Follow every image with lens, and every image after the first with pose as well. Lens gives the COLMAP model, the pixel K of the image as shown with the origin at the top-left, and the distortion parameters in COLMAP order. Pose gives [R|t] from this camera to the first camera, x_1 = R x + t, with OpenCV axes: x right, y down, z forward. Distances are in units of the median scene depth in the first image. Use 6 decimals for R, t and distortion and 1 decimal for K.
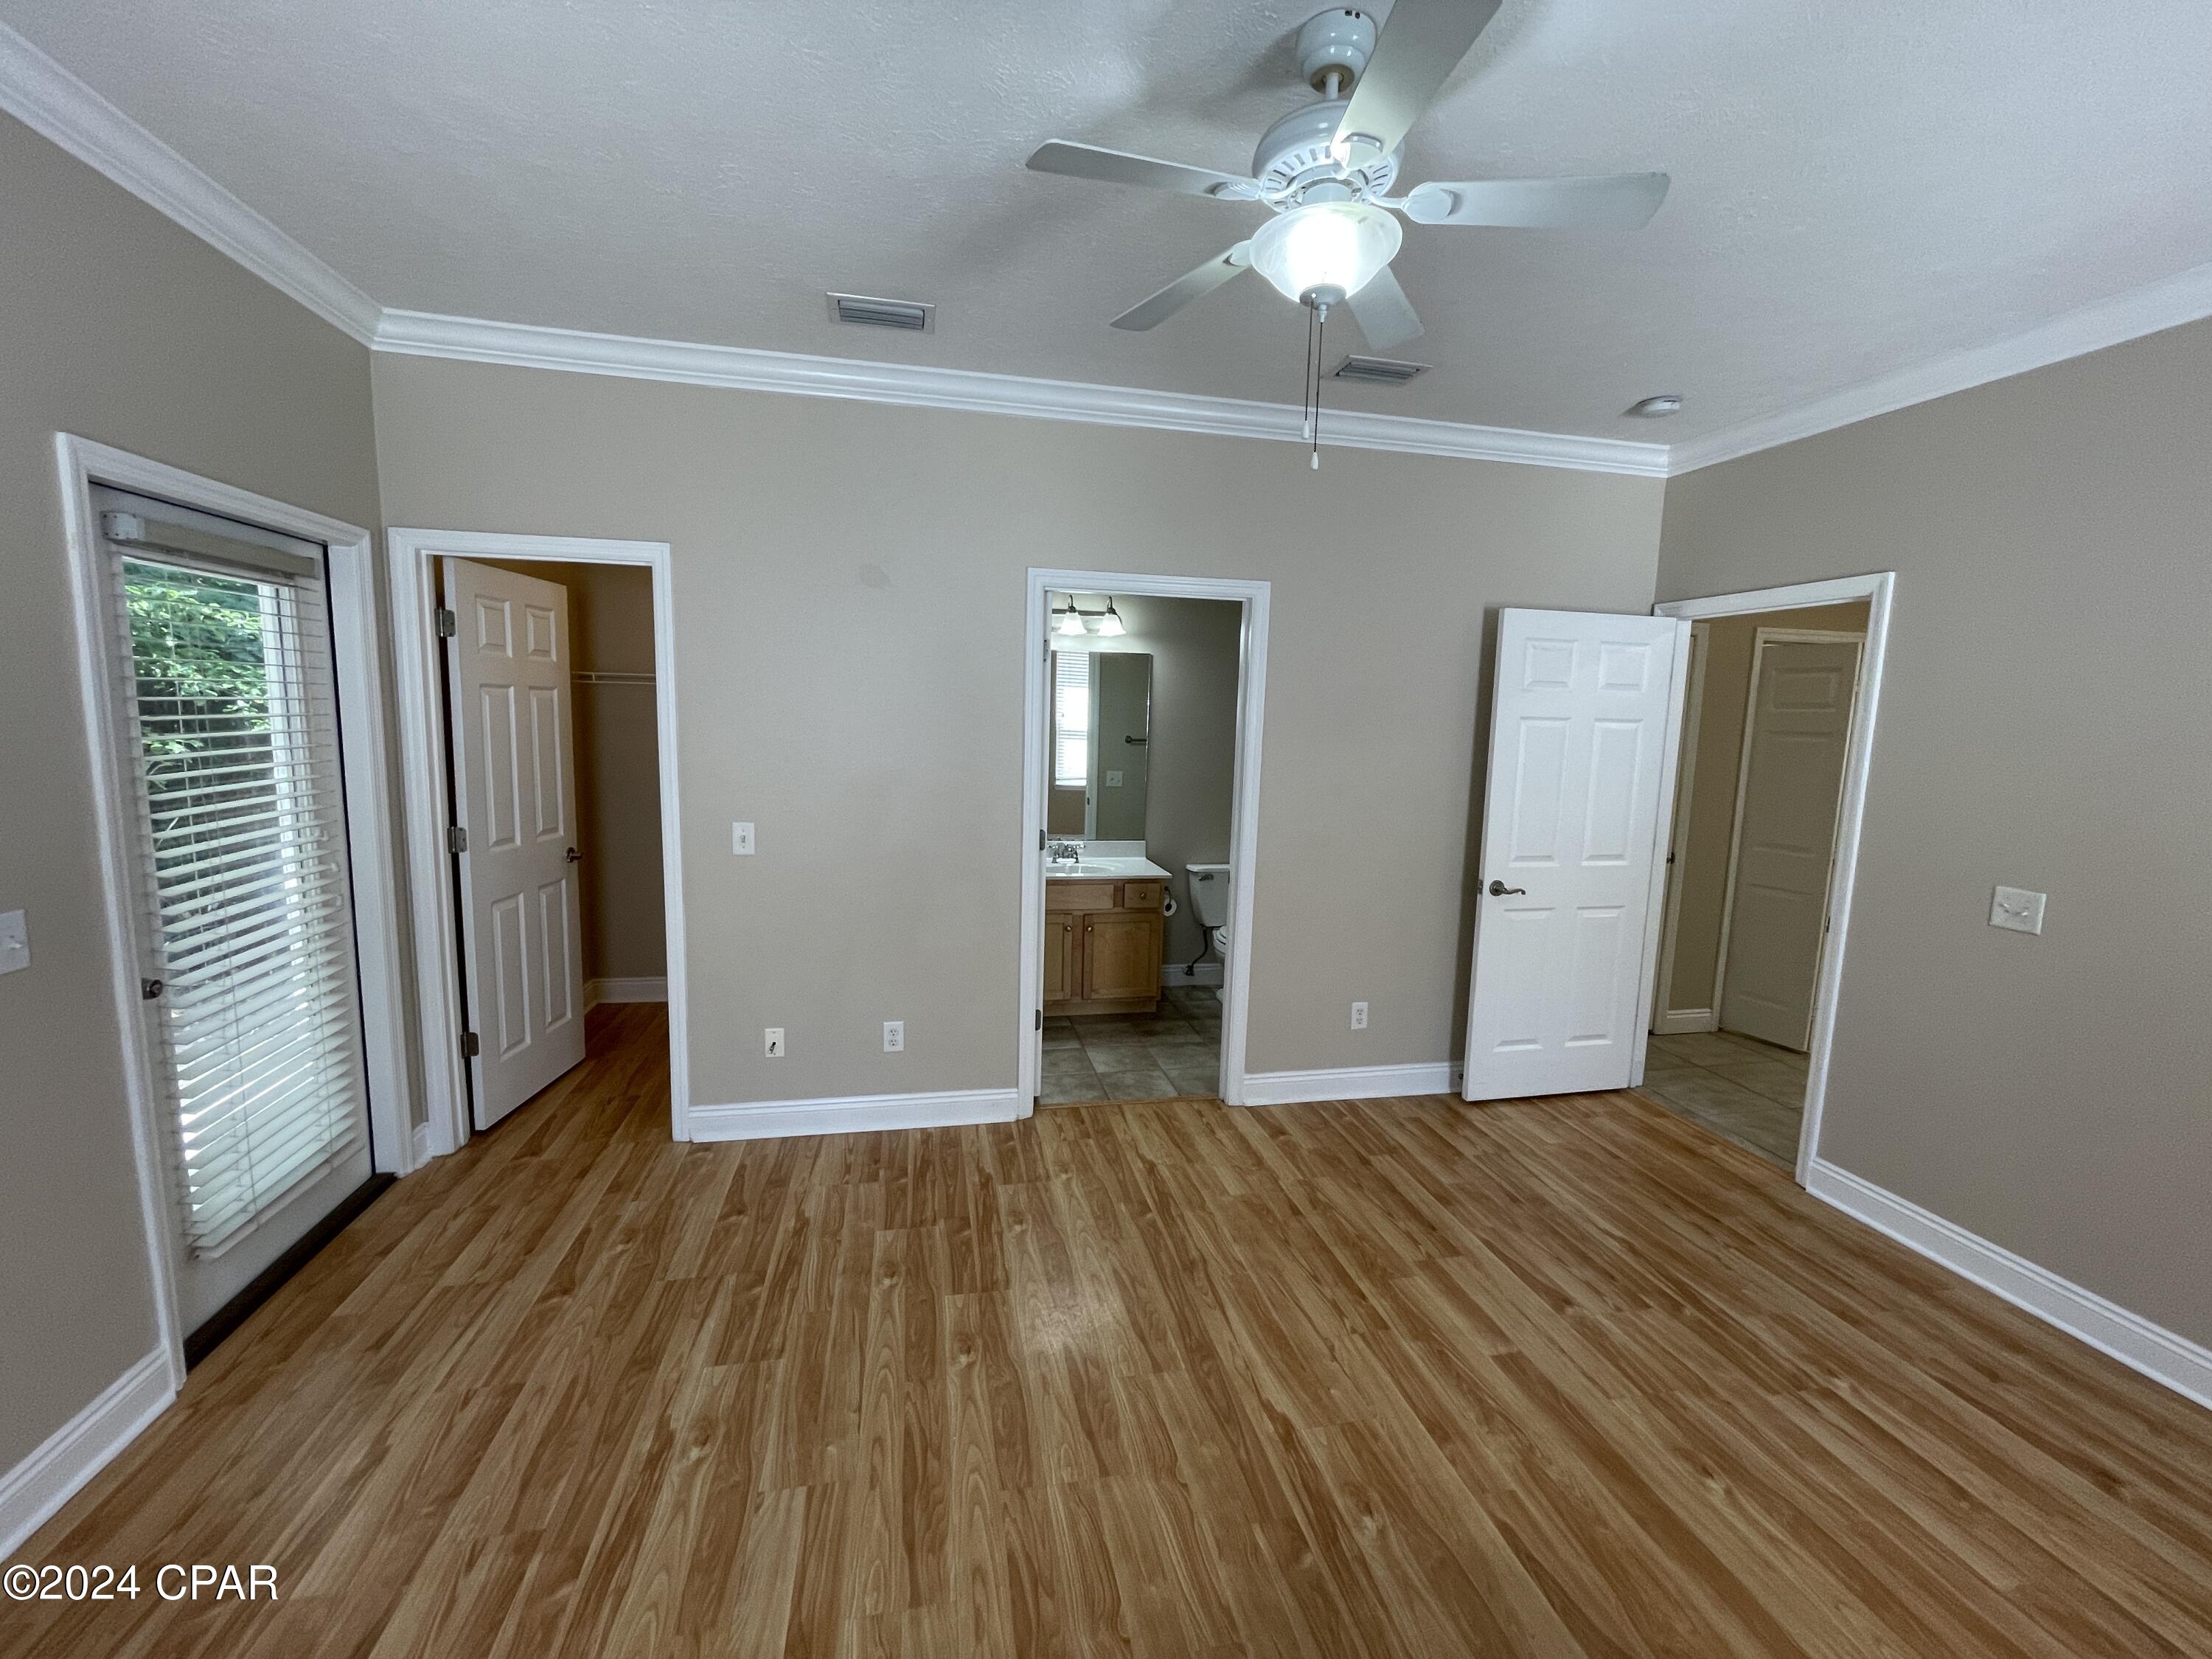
lens RADIAL K [[901.8, 0, 1100.6], [0, 901.8, 816.3], [0, 0, 1]] dist [0.001954, -0.000283]
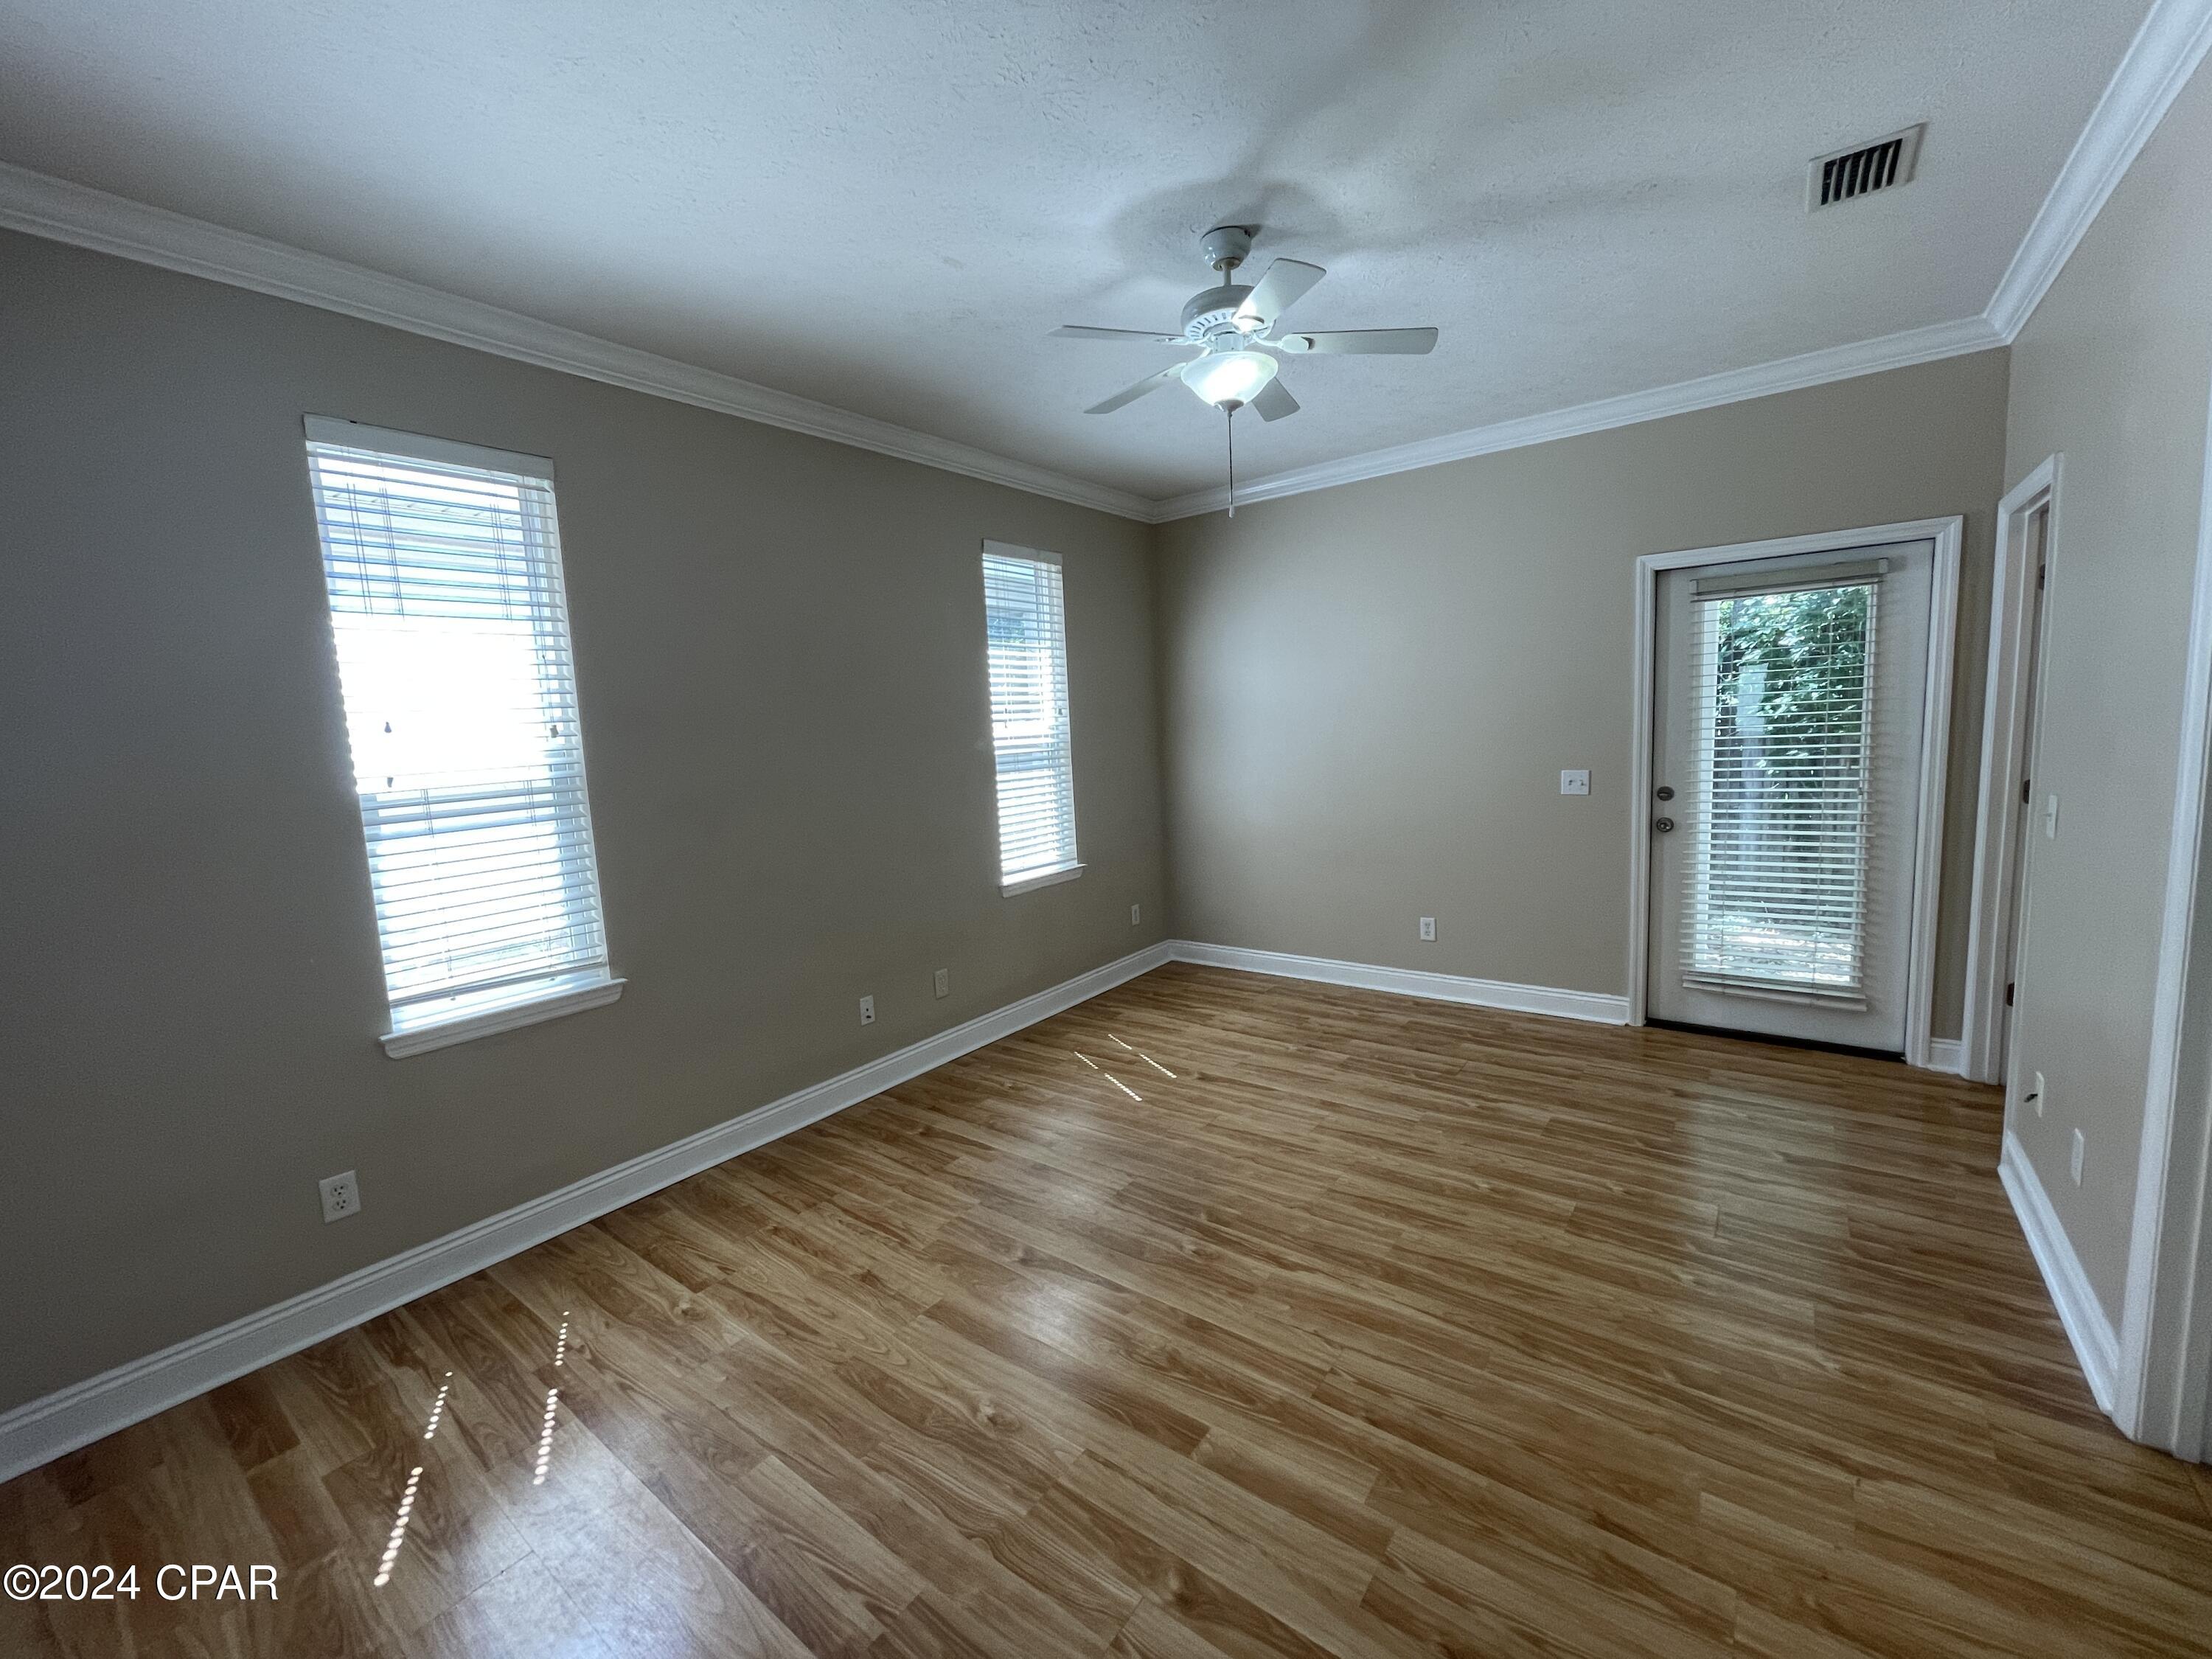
lens RADIAL K [[891.4, 0, 1097.2], [0, 891.4, 826.2], [0, 0, 1]] dist [0.001025, 0.000550]
pose [[-0.758547, 0.082741, -0.646344, 1.005301], [-0.050998, 0.981325, 0.185474, -0.093241], [0.649620, 0.173653, -0.740162, 1.458395]]
